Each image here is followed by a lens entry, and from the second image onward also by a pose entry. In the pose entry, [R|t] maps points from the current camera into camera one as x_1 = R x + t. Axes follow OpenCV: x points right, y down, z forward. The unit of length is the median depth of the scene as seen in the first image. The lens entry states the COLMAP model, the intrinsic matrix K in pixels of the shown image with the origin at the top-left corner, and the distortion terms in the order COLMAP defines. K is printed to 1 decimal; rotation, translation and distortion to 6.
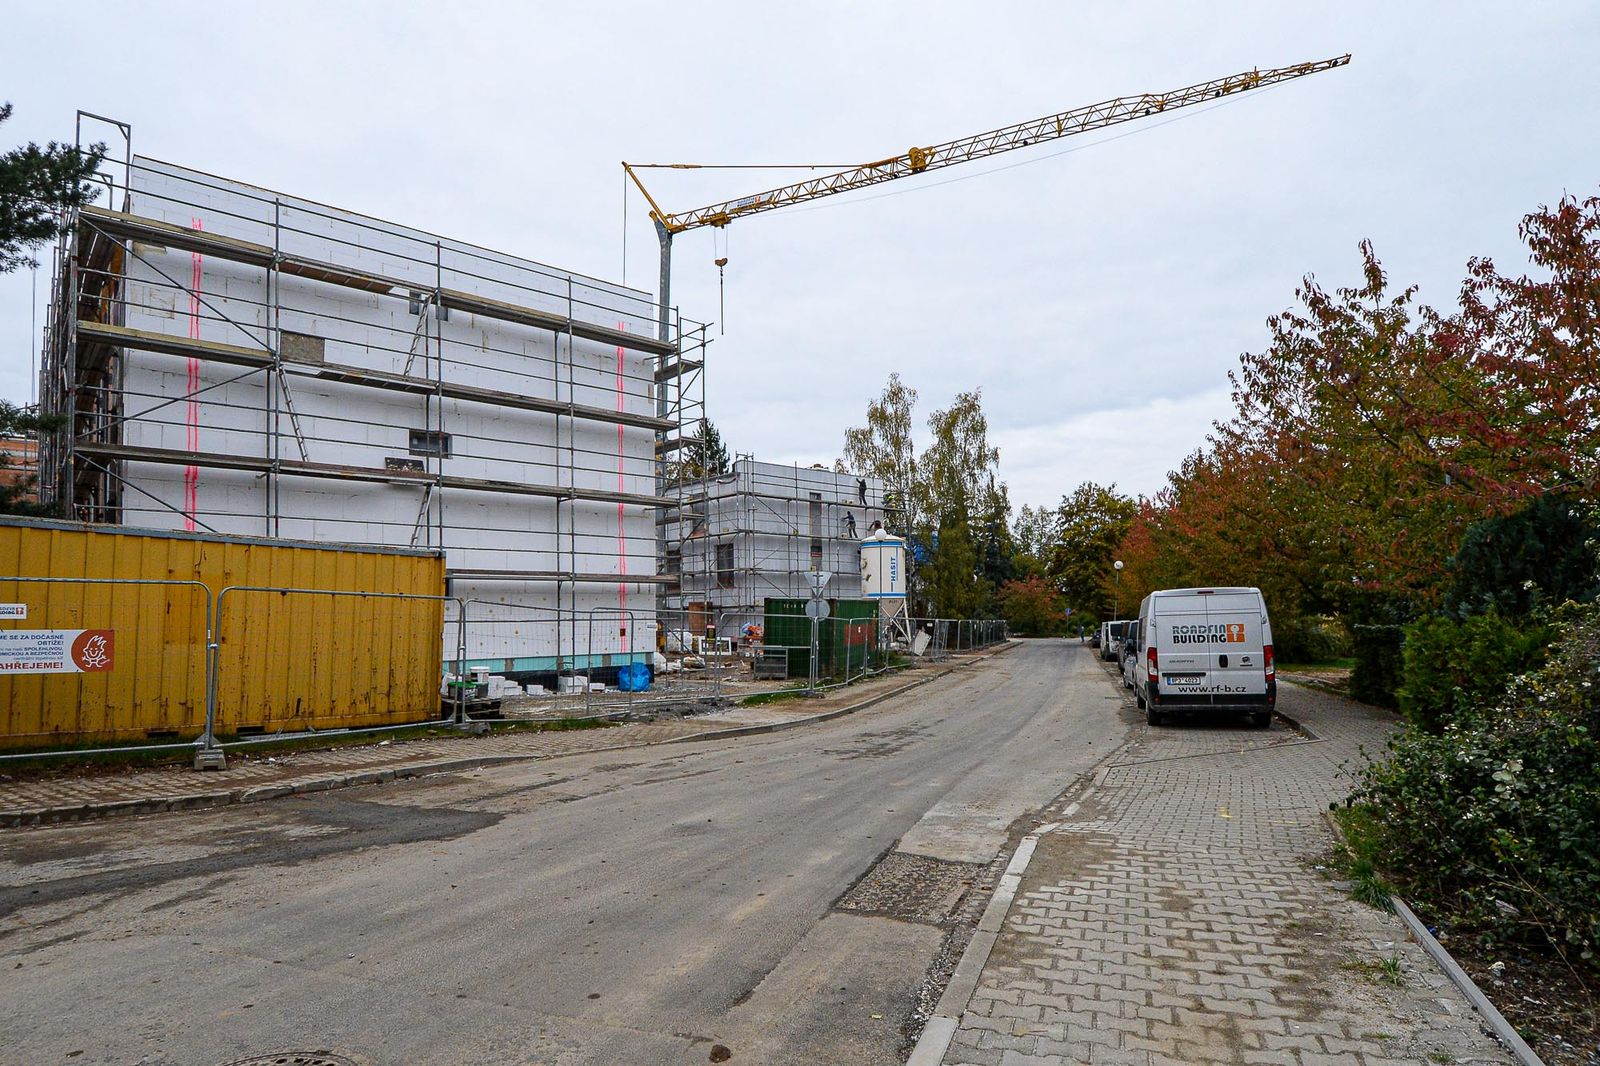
lens RADIAL K [[856.1, 0, 803.6], [0, 856.1, 573.7], [0, 0, 1]] dist [-0.000183, -0.000223]
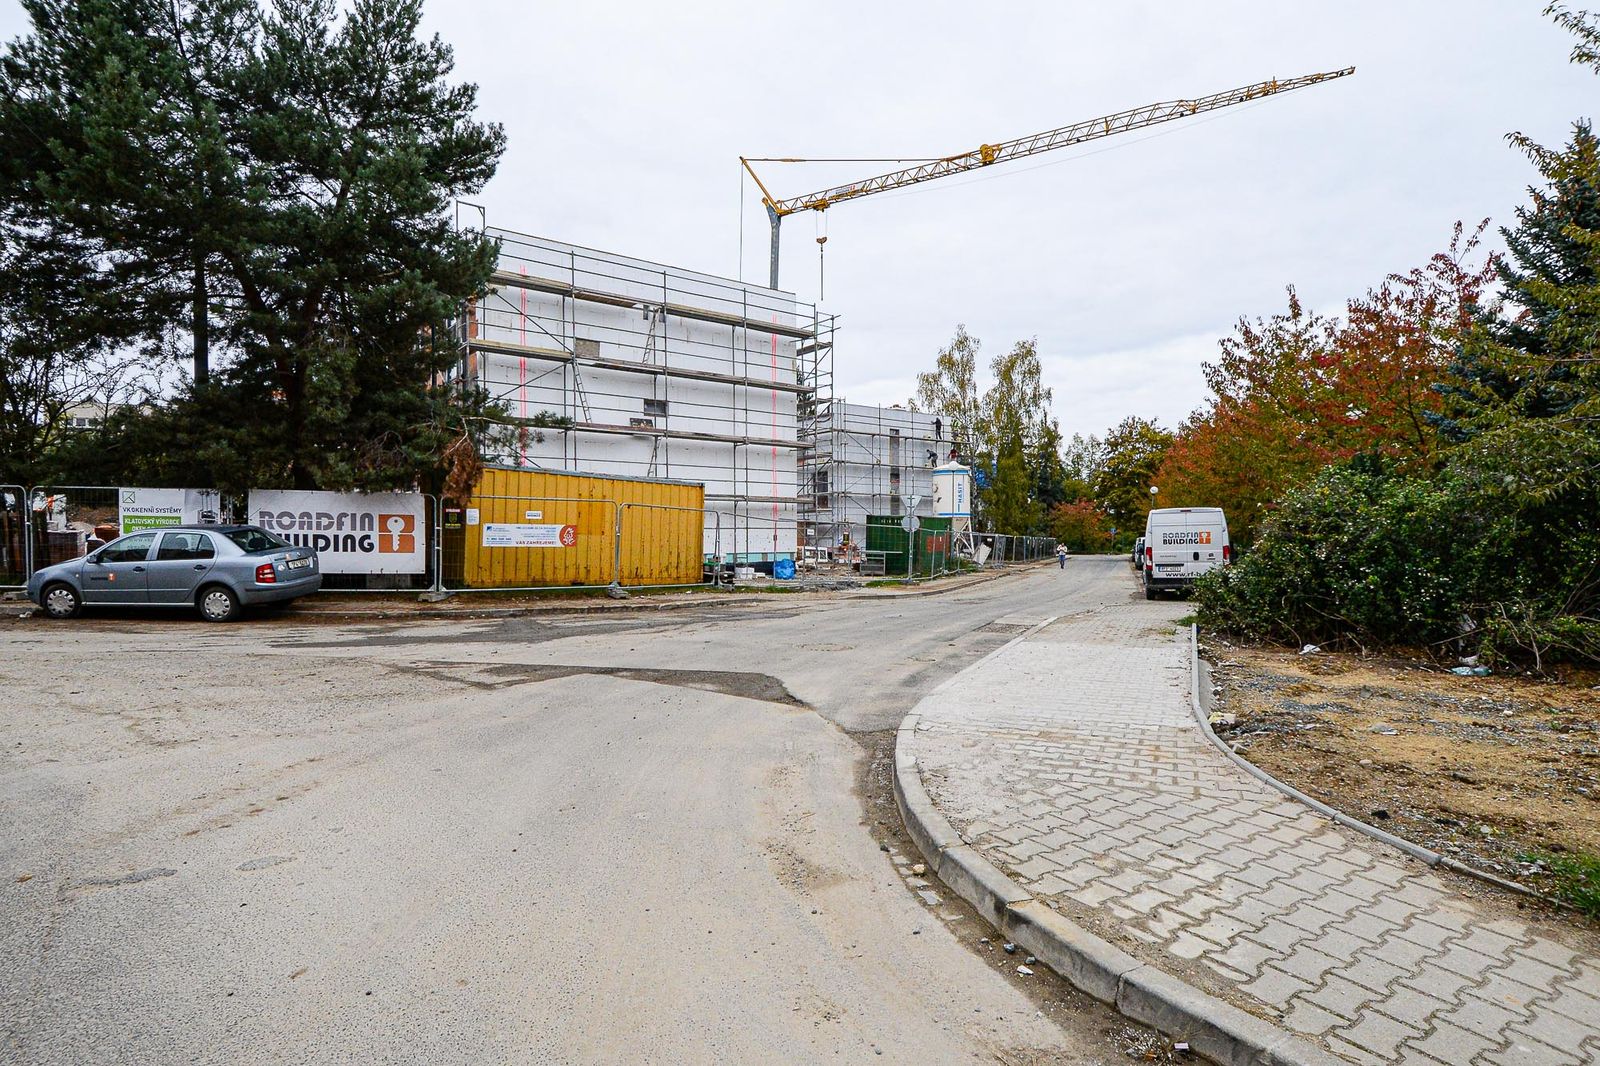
lens RADIAL K [[835.5, 0, 793.6], [0, 835.5, 530.6], [0, 0, 1]] dist [0.025422, -0.032848]
pose [[0.997180, 0.007912, -0.074634, -0.047015], [-0.004763, 0.999095, 0.042278, -0.001196], [0.074901, -0.041803, 0.996314, -0.224882]]
